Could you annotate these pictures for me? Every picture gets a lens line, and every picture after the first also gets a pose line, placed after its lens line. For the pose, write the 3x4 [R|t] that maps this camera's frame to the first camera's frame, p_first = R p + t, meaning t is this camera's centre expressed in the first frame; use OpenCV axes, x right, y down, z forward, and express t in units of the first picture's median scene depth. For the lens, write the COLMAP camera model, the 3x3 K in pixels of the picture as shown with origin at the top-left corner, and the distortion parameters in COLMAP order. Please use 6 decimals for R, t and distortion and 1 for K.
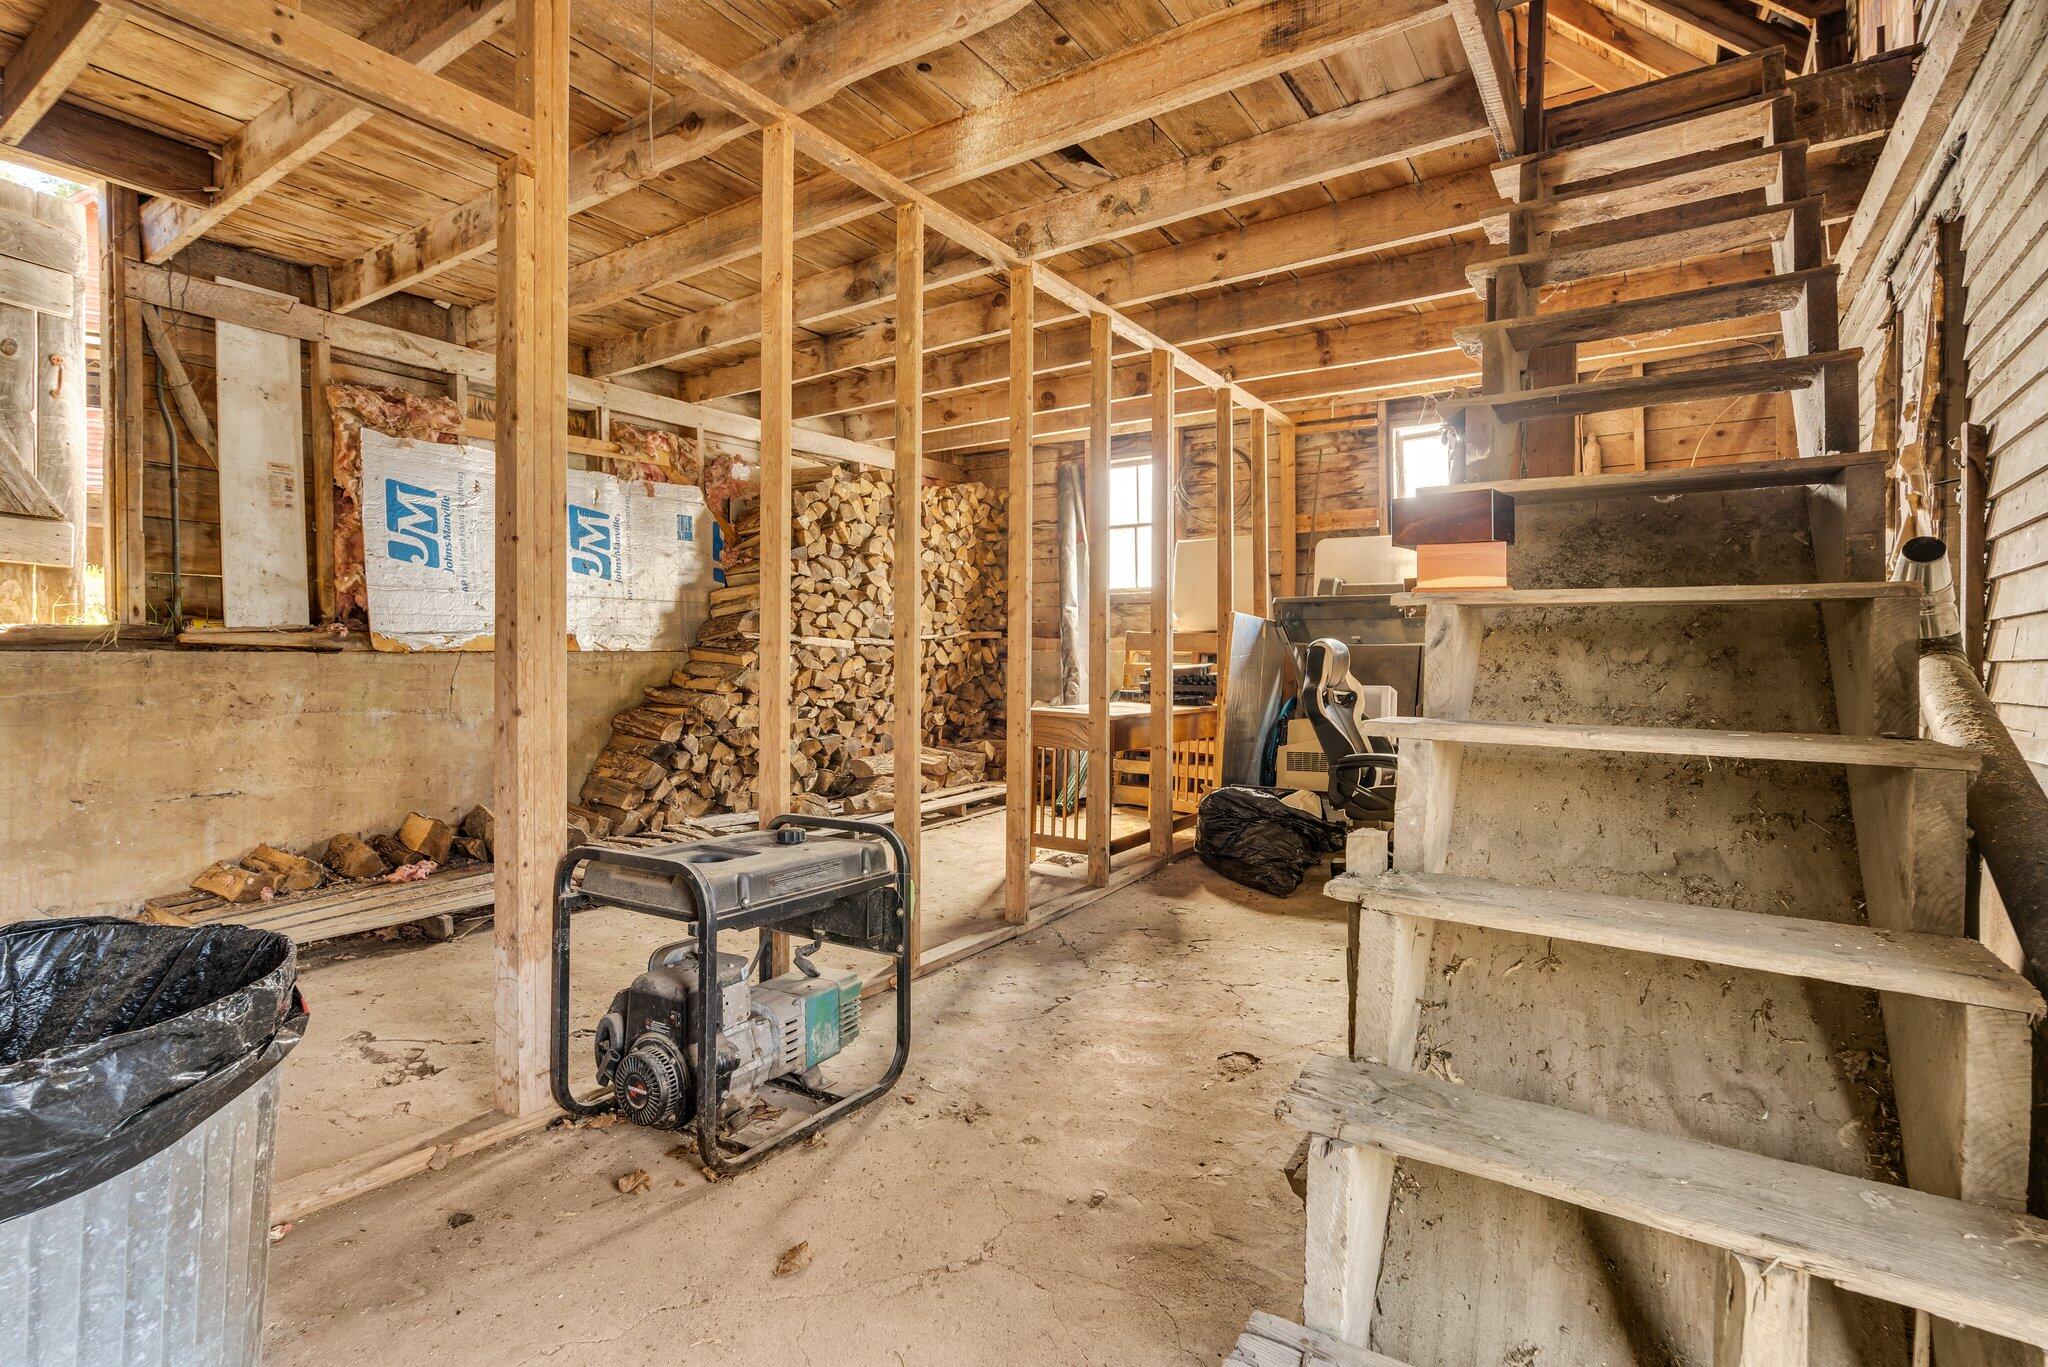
lens RADIAL K [[963.9, 0, 1028.4], [0, 963.9, 664.6], [0, 0, 1]] dist [0.002812, -0.000234]
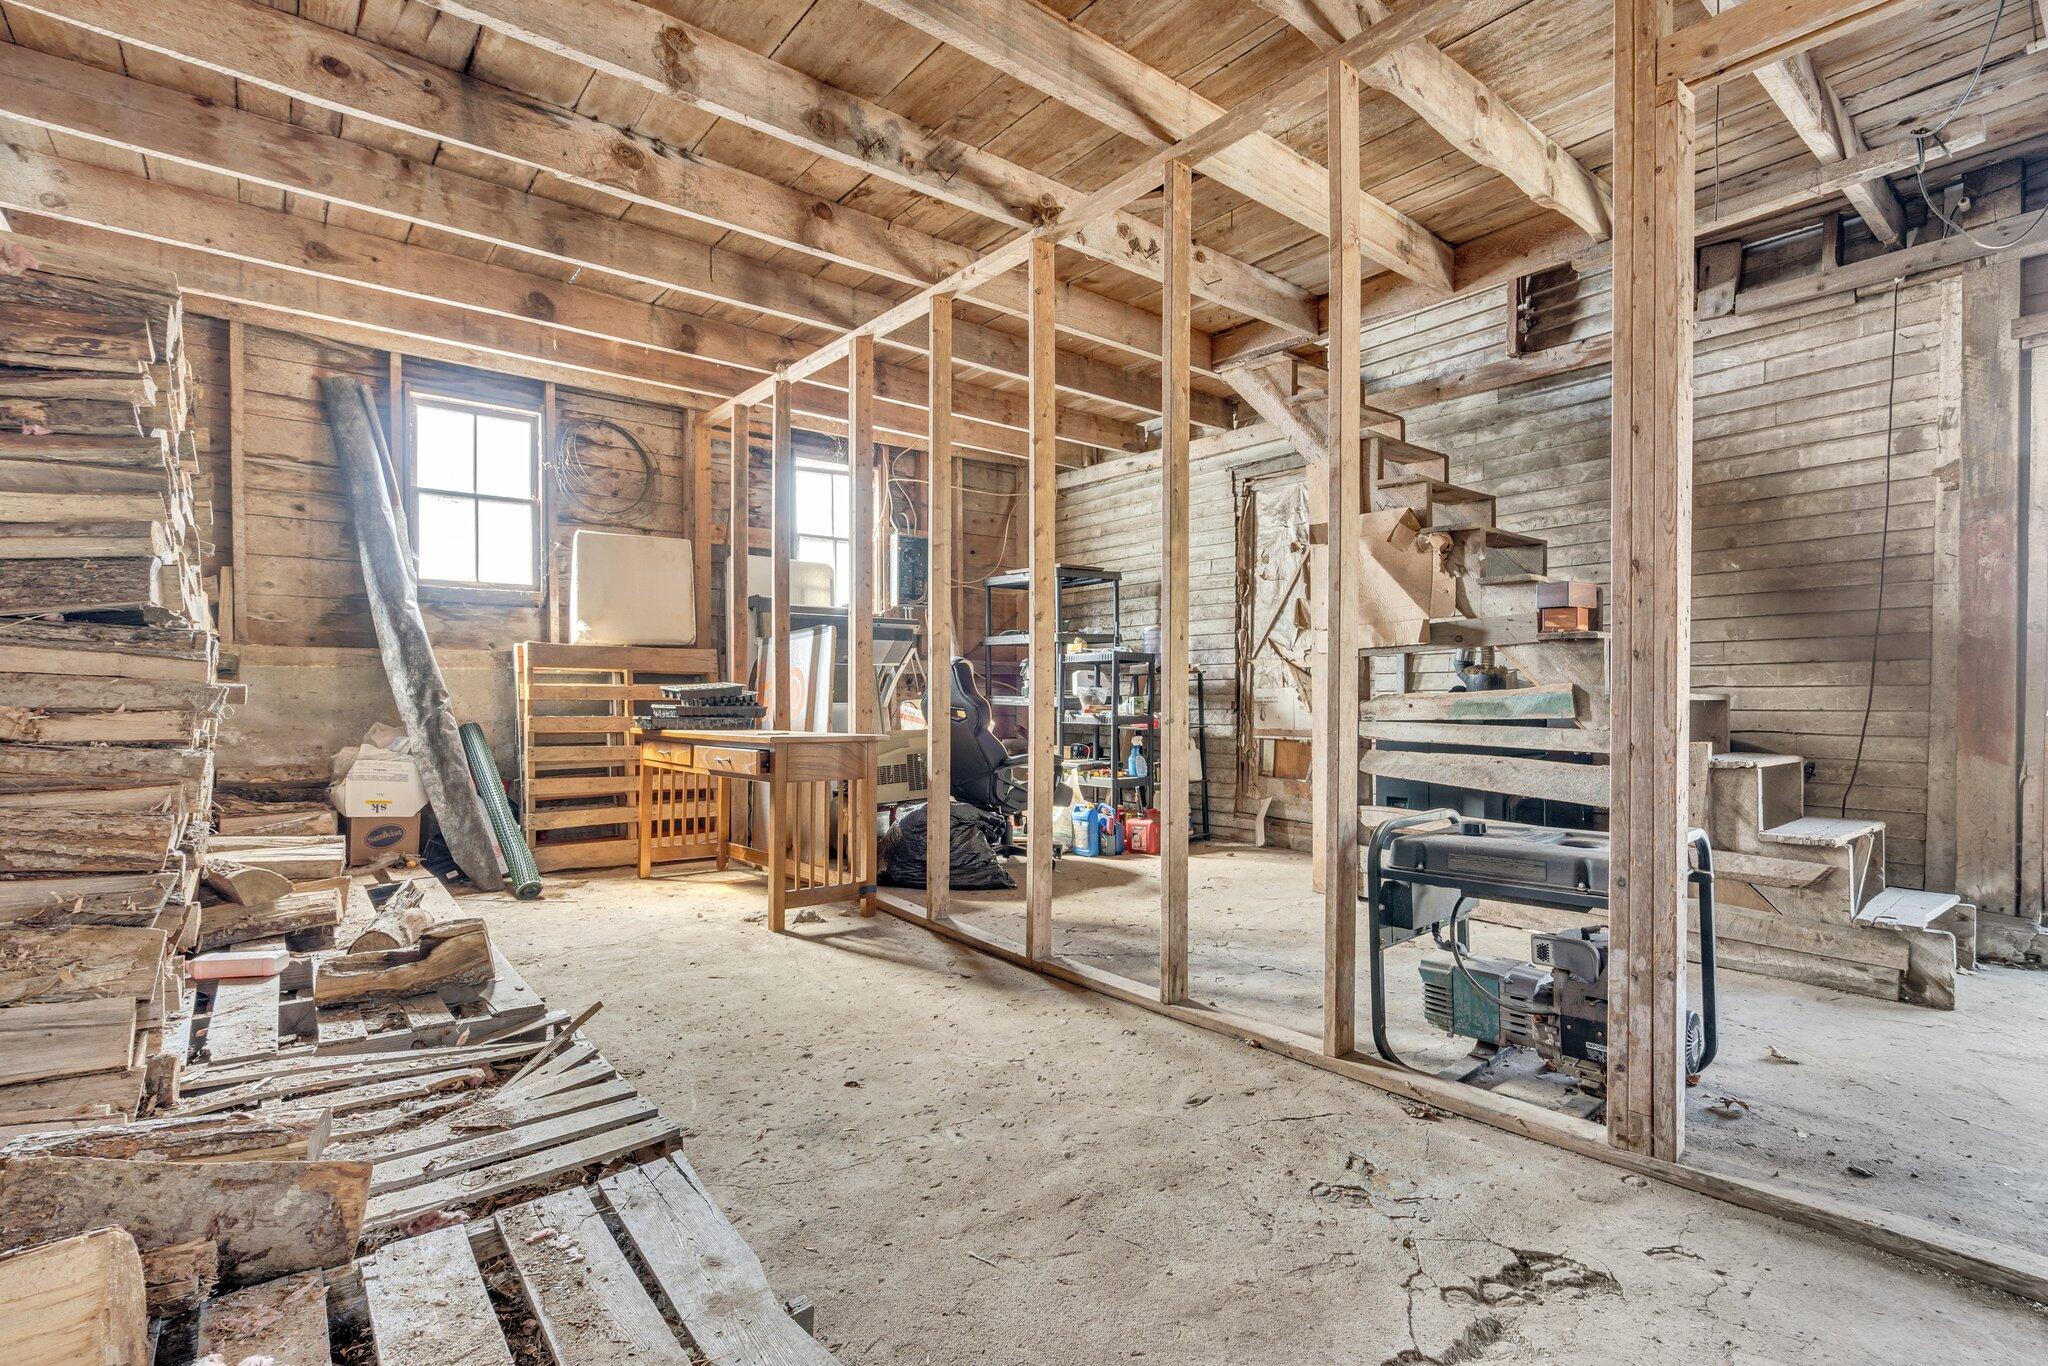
lens RADIAL K [[963.9, 0, 1026.1], [0, 963.9, 694.2], [0, 0, 1]] dist [0.002812, -0.000234]
pose [[0.290743, -0.009284, 0.956756, -0.547545], [0.015955, 0.999861, 0.004854, 0.009947], [-0.956668, 0.013853, 0.290851, 0.462112]]
